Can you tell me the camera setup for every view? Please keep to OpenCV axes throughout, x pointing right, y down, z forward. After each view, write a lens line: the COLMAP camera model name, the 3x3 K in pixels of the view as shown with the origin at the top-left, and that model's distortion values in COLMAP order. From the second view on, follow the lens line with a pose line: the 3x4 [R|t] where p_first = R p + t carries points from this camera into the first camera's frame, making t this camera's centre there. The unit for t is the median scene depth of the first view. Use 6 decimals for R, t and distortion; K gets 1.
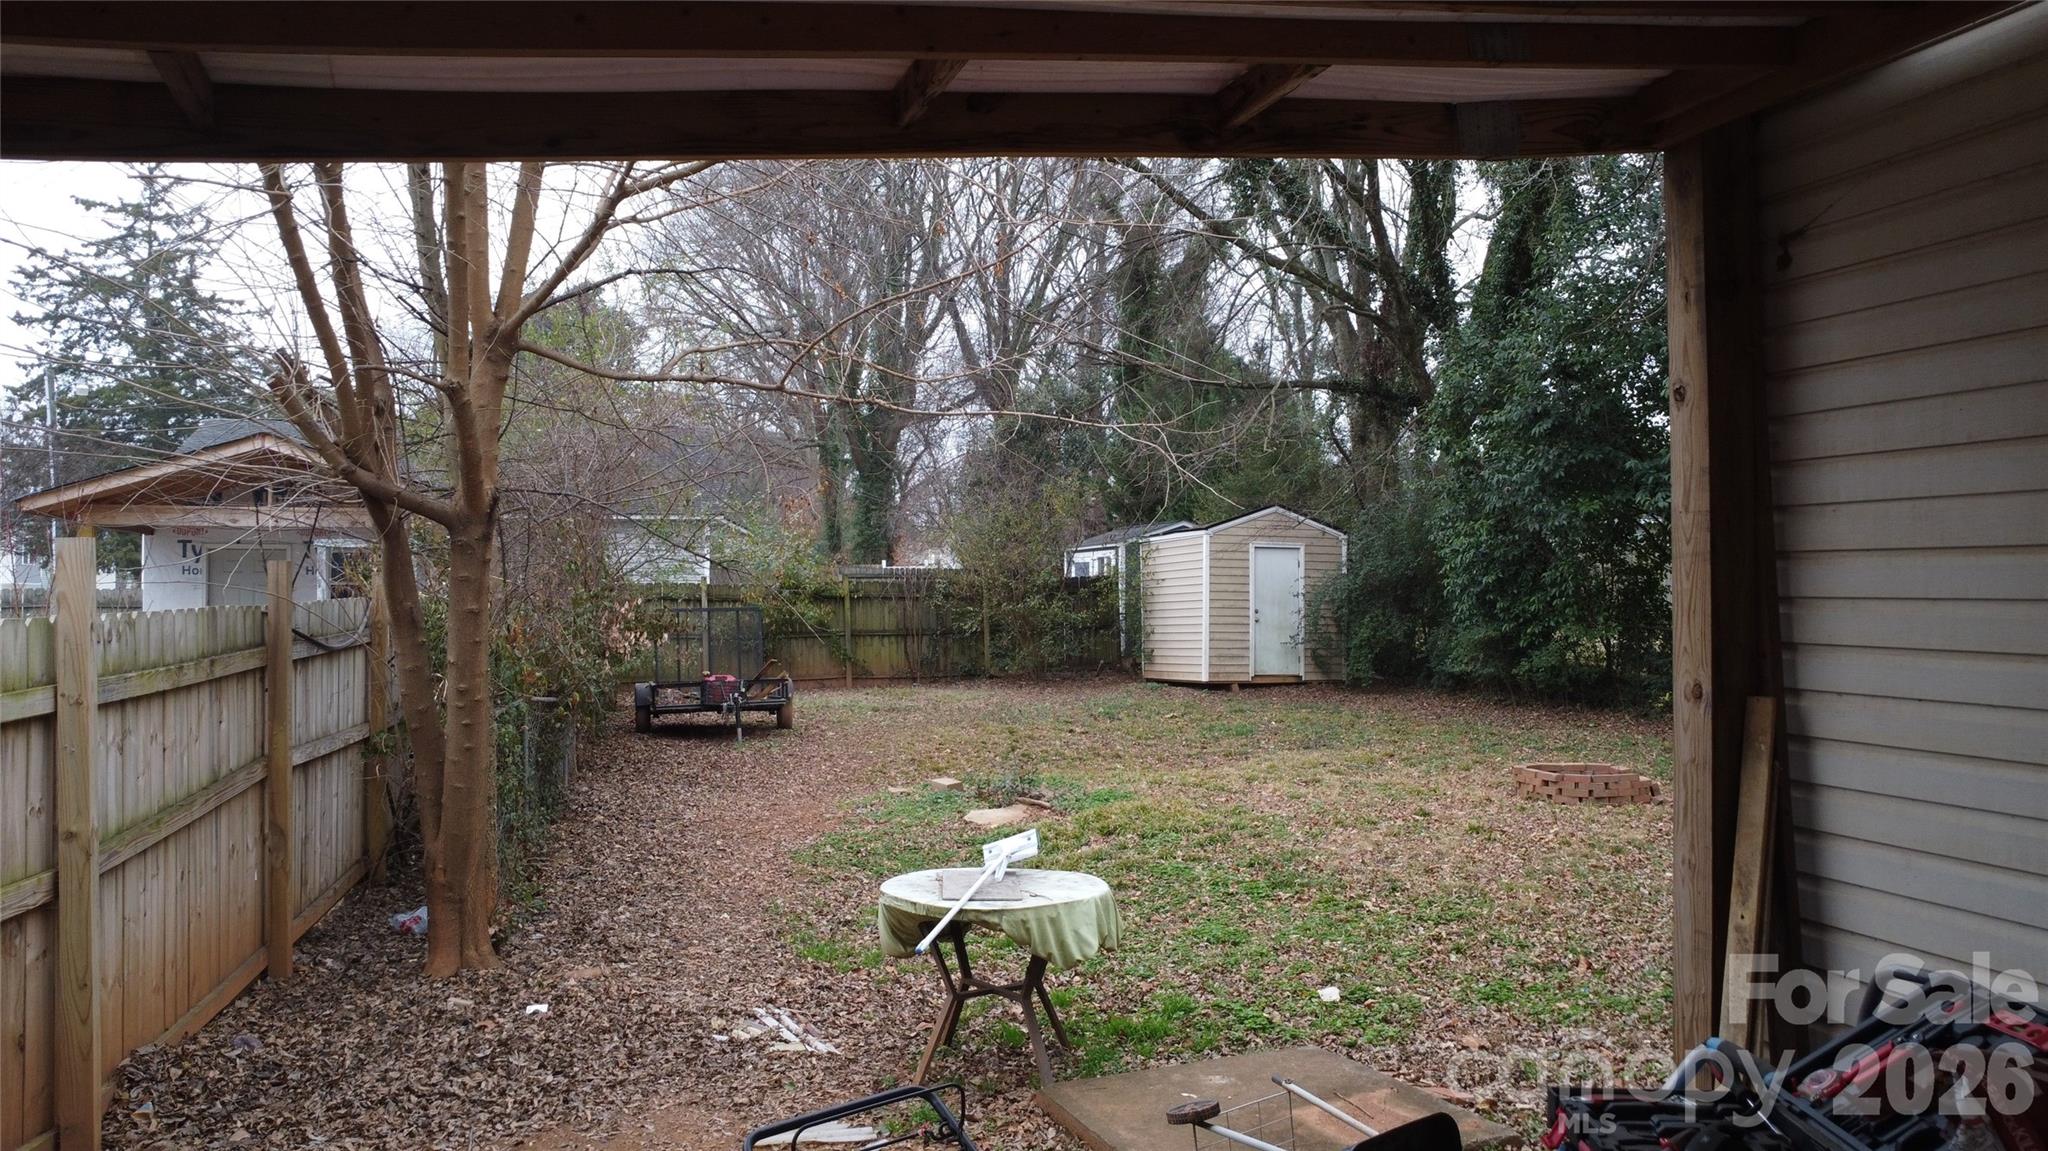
lens RADIAL K [[1500.1, 0, 1024.0], [0, 1500.1, 575.5], [0, 0, 1]] dist [-0.123307, 0.172404]
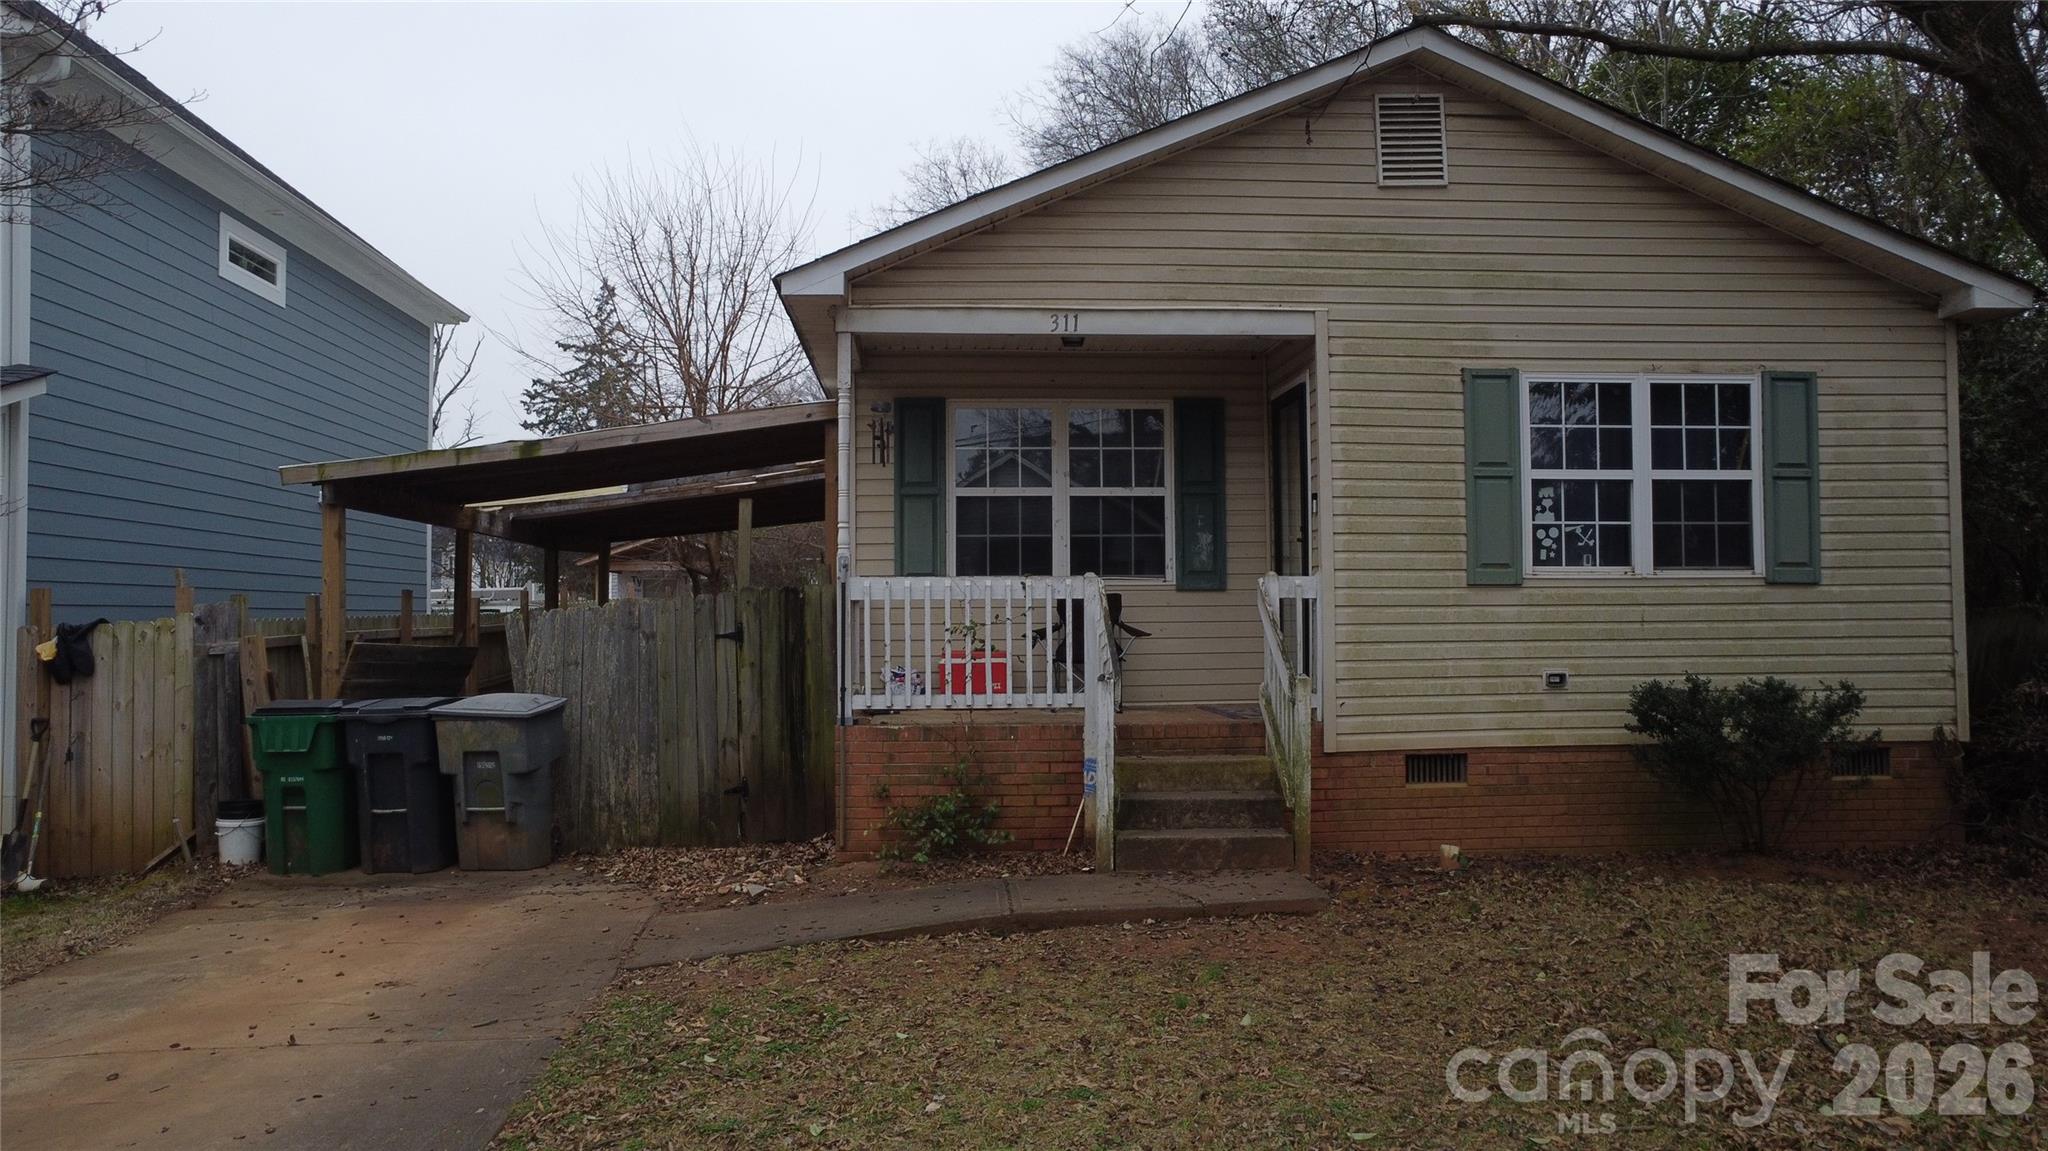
lens RADIAL K [[1512.0, 0, 1024.0], [0, 1512.0, 575.5], [0, 0, 1]] dist [-0.187211, 0.325550]
pose [[0.969612, -0.006466, -0.244562, 1.015347], [0.003428, 0.999912, -0.012847, 0.012114], [0.244624, 0.011619, 0.969549, -1.920005]]
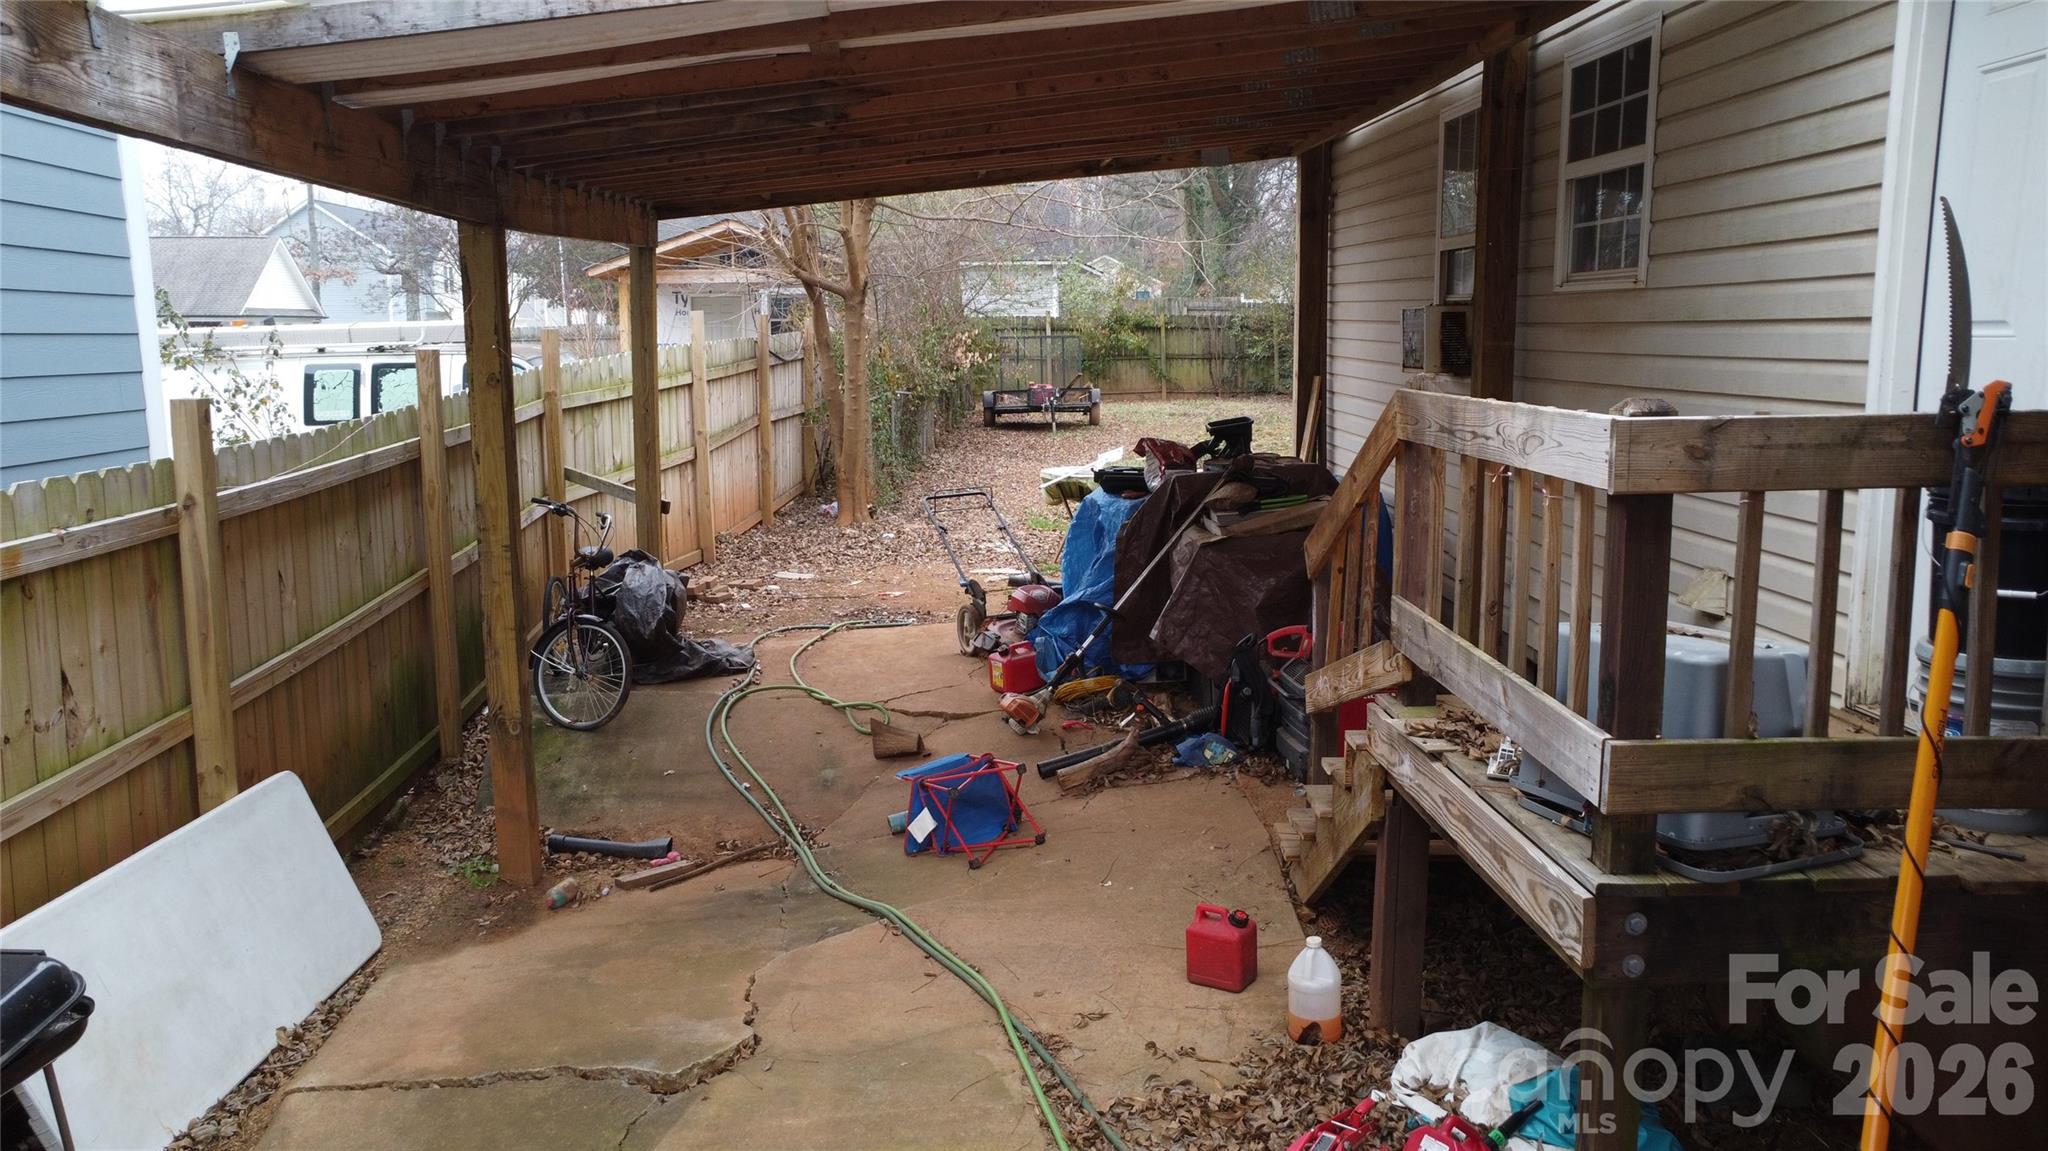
lens RADIAL K [[1500.2, 0, 1023.7], [0, 1500.2, 564.7], [0, 0, 1]] dist [-0.236491, 0.417398]
pose [[0.965521, 0.041569, -0.256986, 0.267195], [0.003820, 0.984800, 0.173647, -0.017670], [0.260298, -0.168642, 0.950687, -0.642822]]
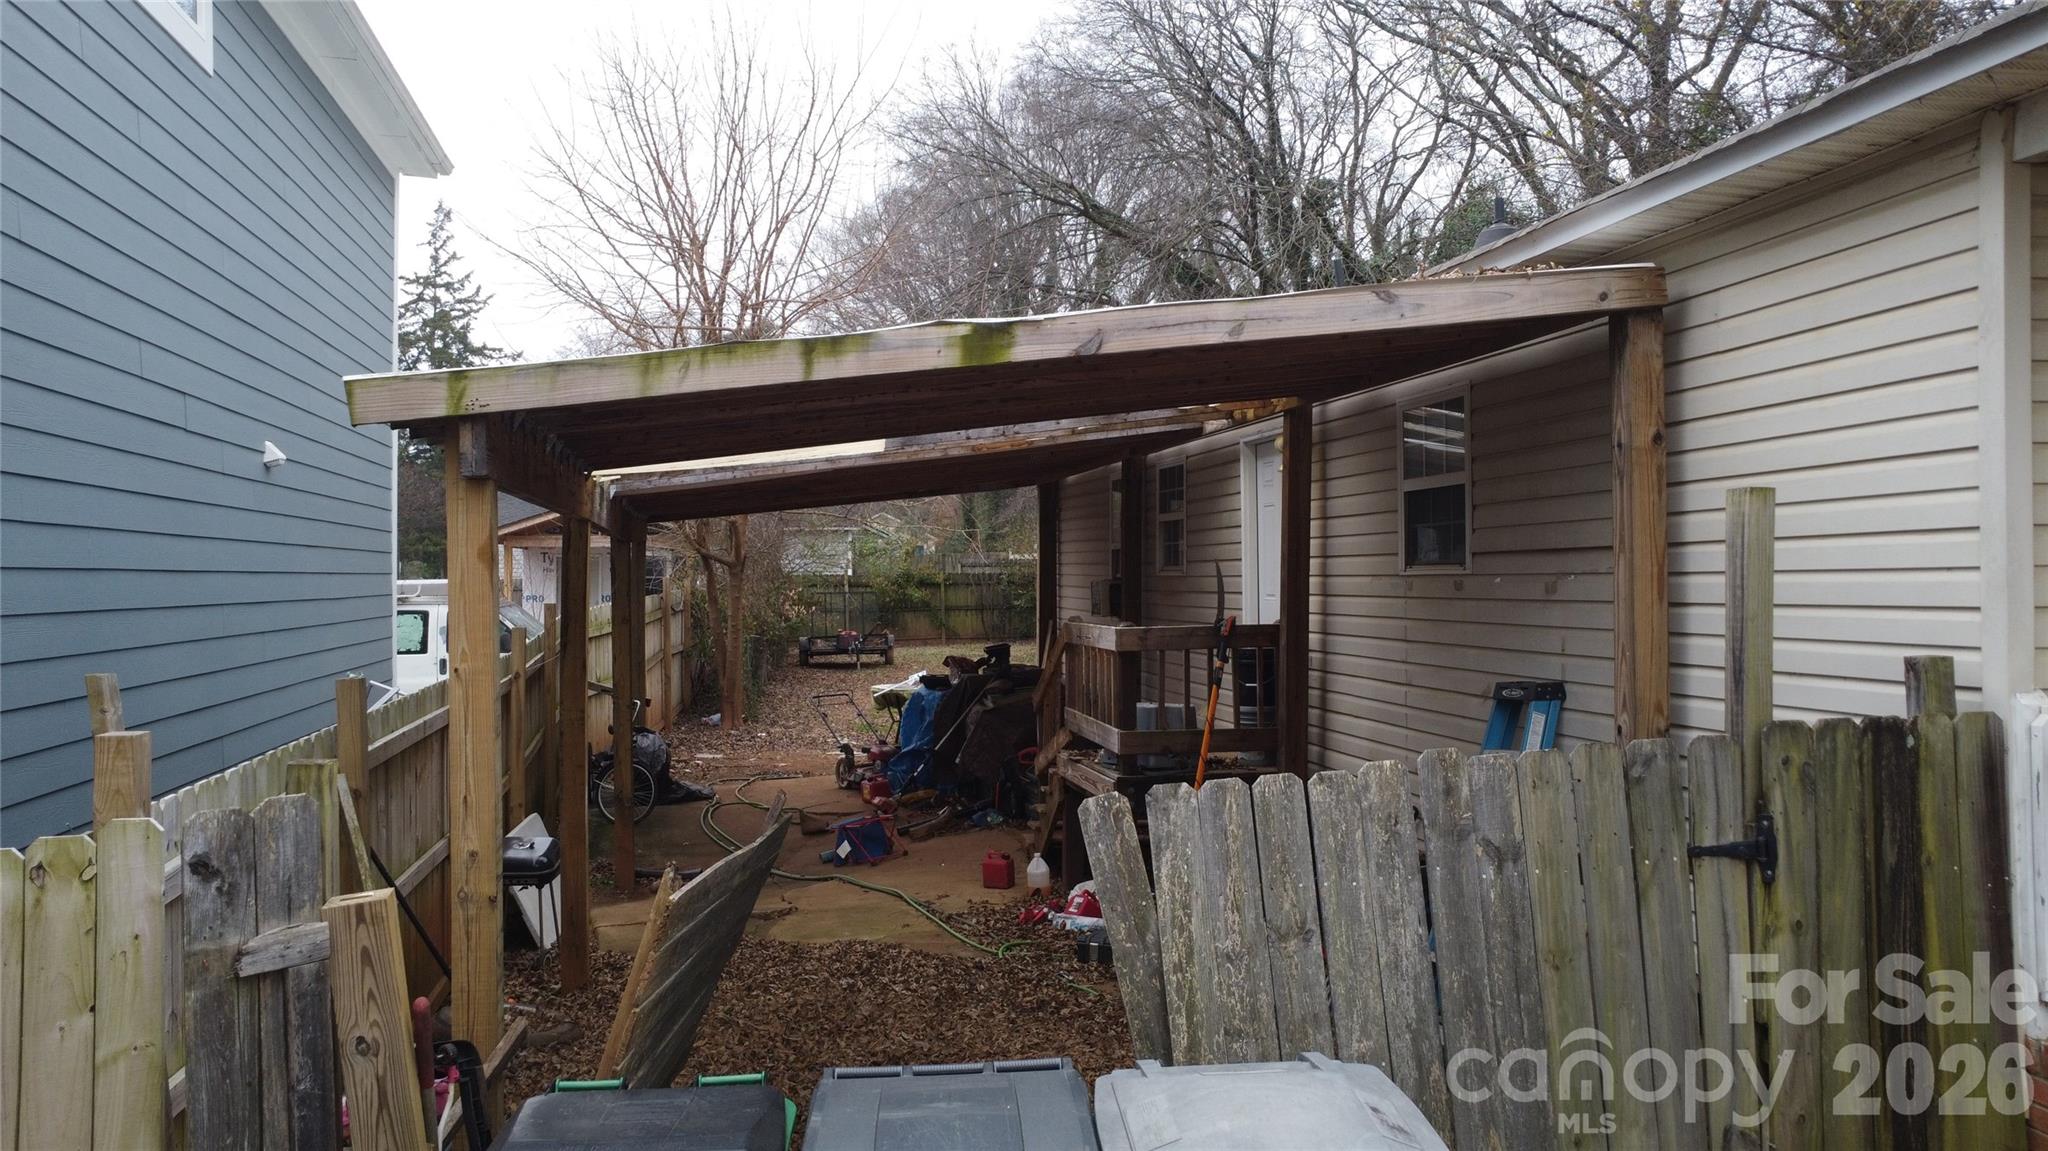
lens RADIAL K [[1512.0, 0, 1024.0], [0, 1512.0, 575.5], [0, 0, 1]] dist [-0.187211, 0.325550]
pose [[0.993835, 0.001168, -0.110861, 0.354628], [0.000509, 0.999886, 0.015094, -0.043855], [0.110866, -0.015058, 0.993721, -1.301026]]
